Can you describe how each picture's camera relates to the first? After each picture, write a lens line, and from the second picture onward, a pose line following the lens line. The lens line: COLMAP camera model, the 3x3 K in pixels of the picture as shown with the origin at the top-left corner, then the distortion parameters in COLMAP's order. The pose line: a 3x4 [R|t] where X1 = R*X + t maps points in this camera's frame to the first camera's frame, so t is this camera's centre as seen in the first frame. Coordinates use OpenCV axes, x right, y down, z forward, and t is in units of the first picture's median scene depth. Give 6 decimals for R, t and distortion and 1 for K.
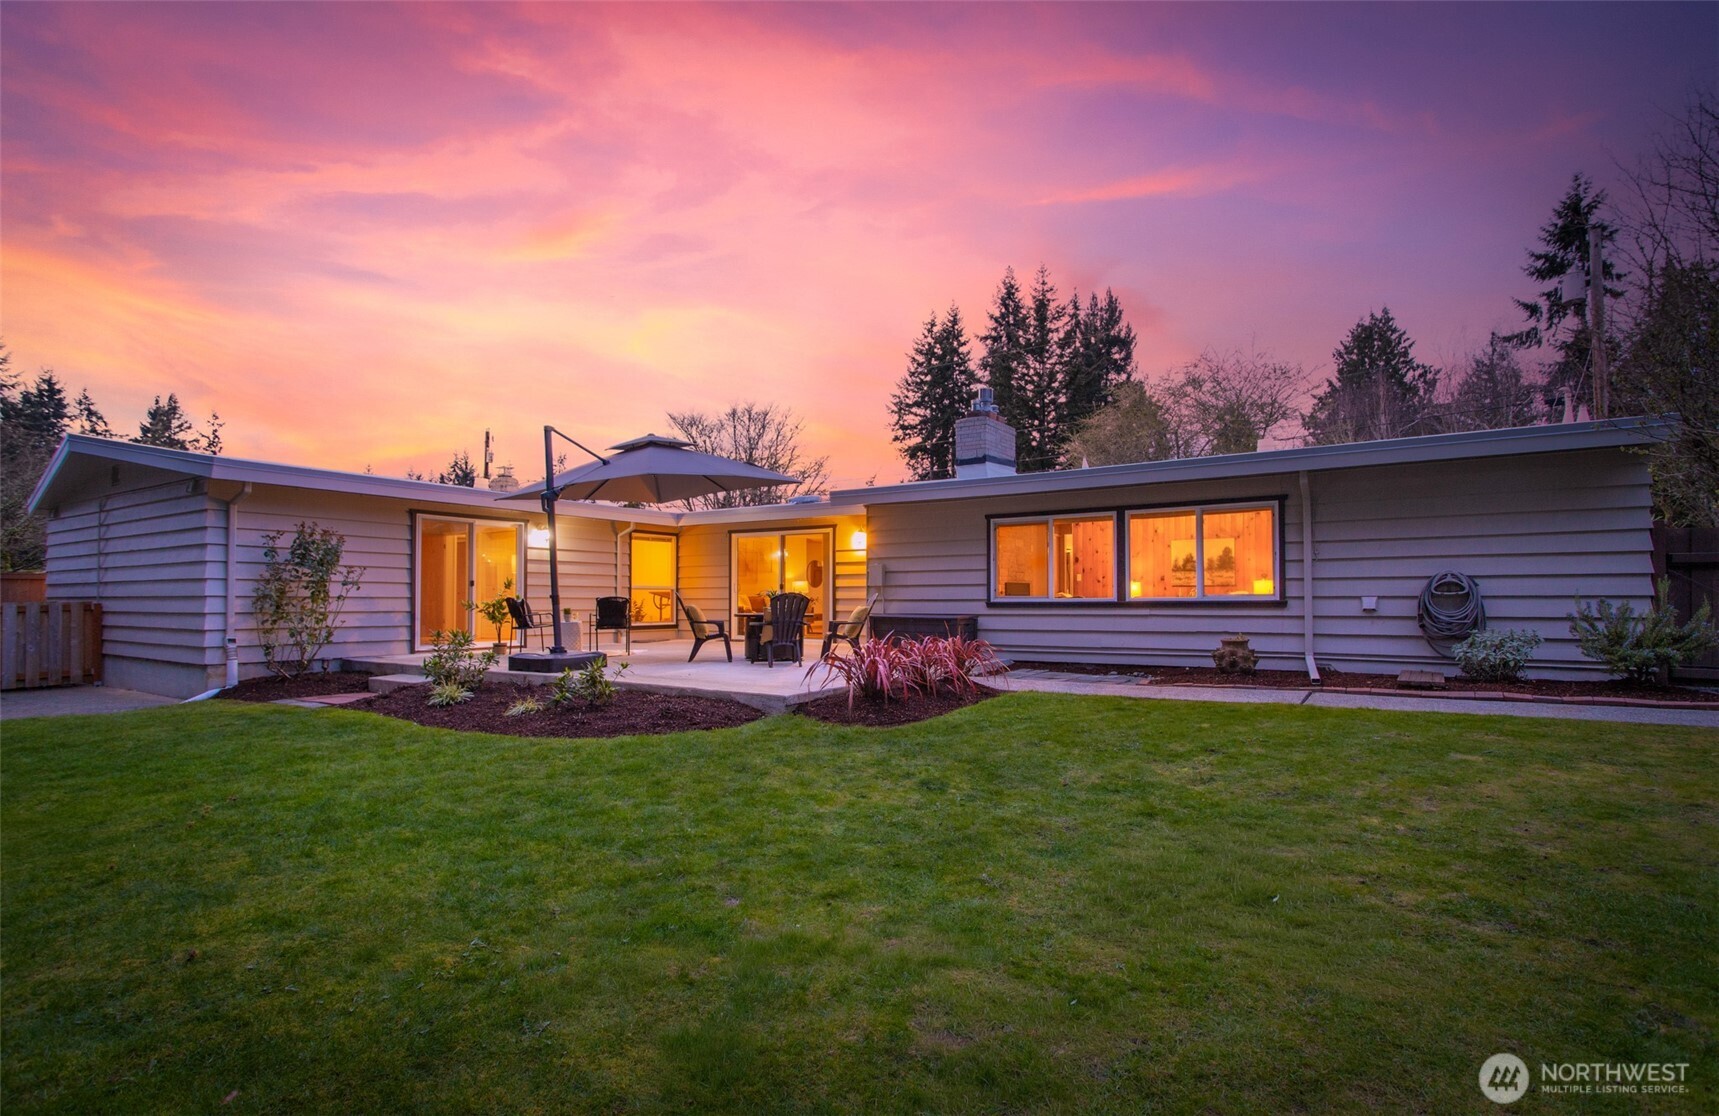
lens RADIAL K [[752.4, 0, 865.6], [0, 752.4, 580.5], [0, 0, 1]] dist [0.000943, 0.000529]
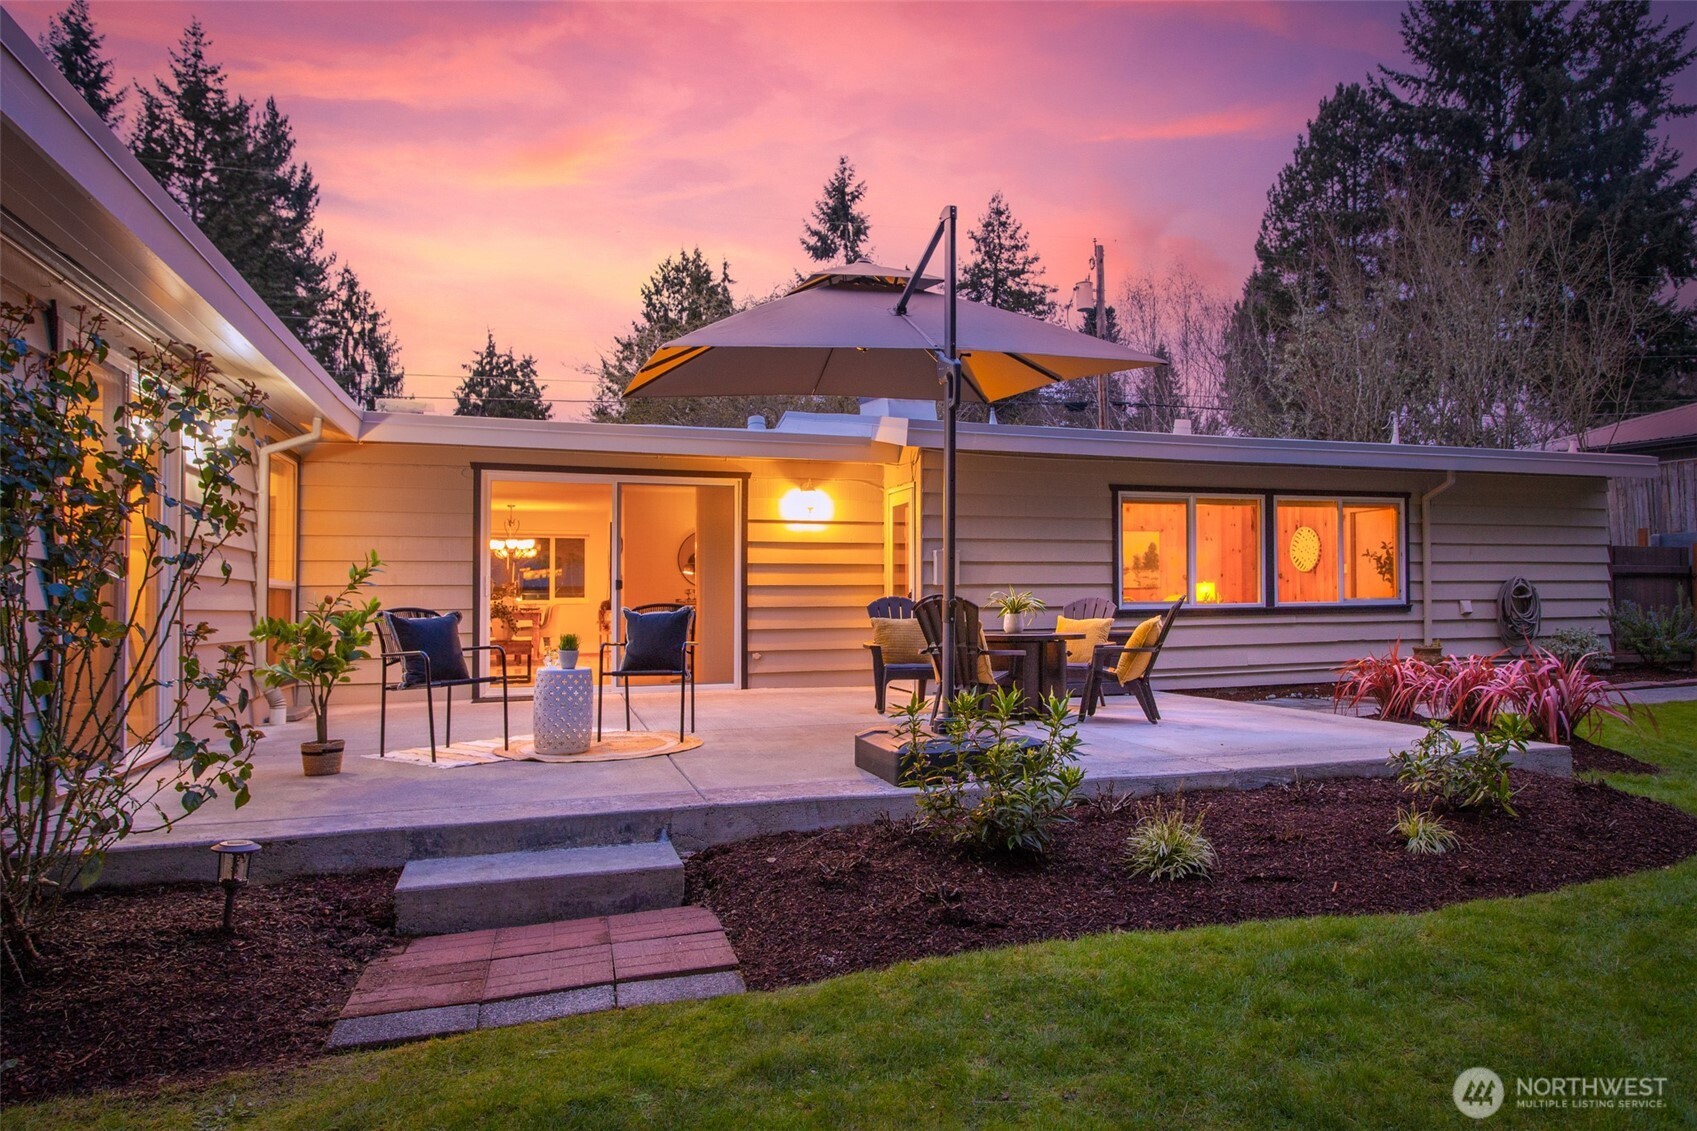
lens RADIAL K [[1131.3, 0, 848.5], [0, 1131.3, 565.5], [0, 0, 1]] dist [0.002698, -0.000267]
pose [[0.625846, 0.021554, 0.779649, -0.712963], [-0.011864, 0.999766, -0.018116, 0.008314], [-0.779857, 0.002088, 0.625955, 0.474802]]
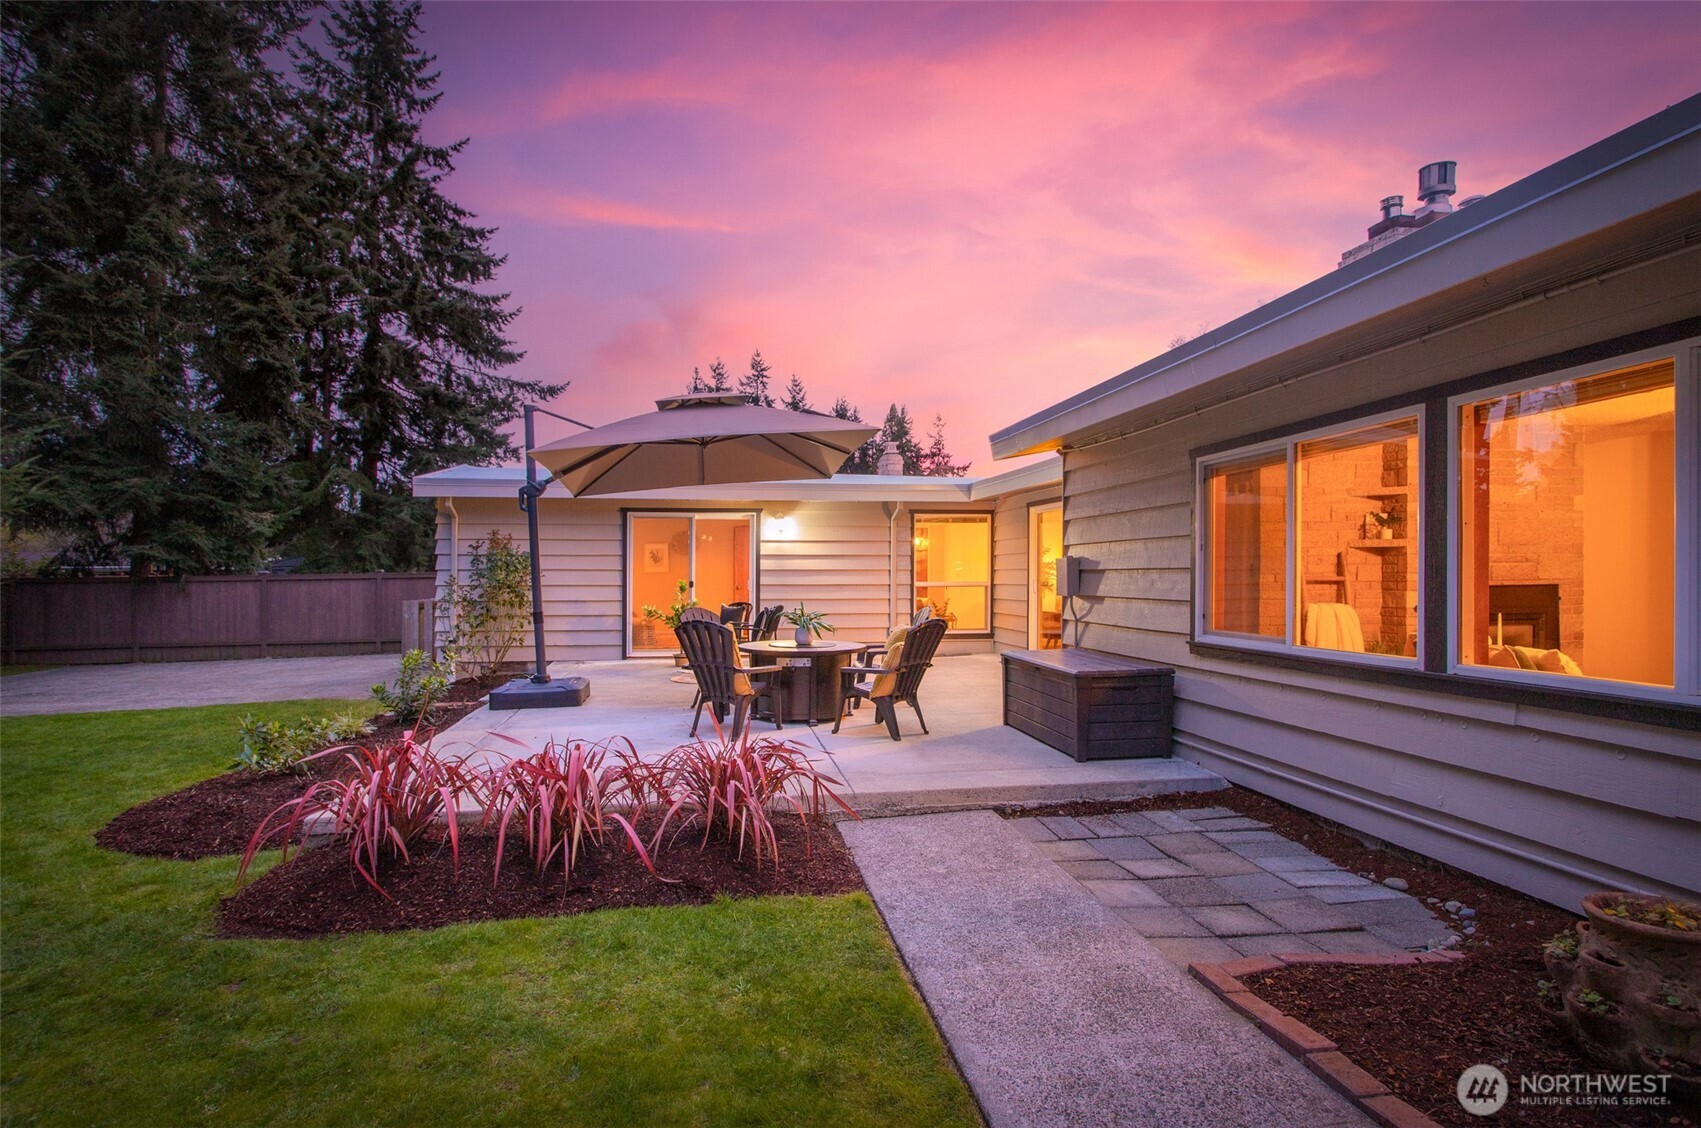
lens RADIAL K [[847.9, 0, 850.5], [0, 847.9, 564.0], [0, 0, 1]] dist [0.001636, 0.000581]
pose [[0.677780, -0.009133, -0.735208, 0.352857], [0.018567, 0.999817, 0.004696, -0.021437], [0.735031, -0.016834, 0.677825, 0.441657]]
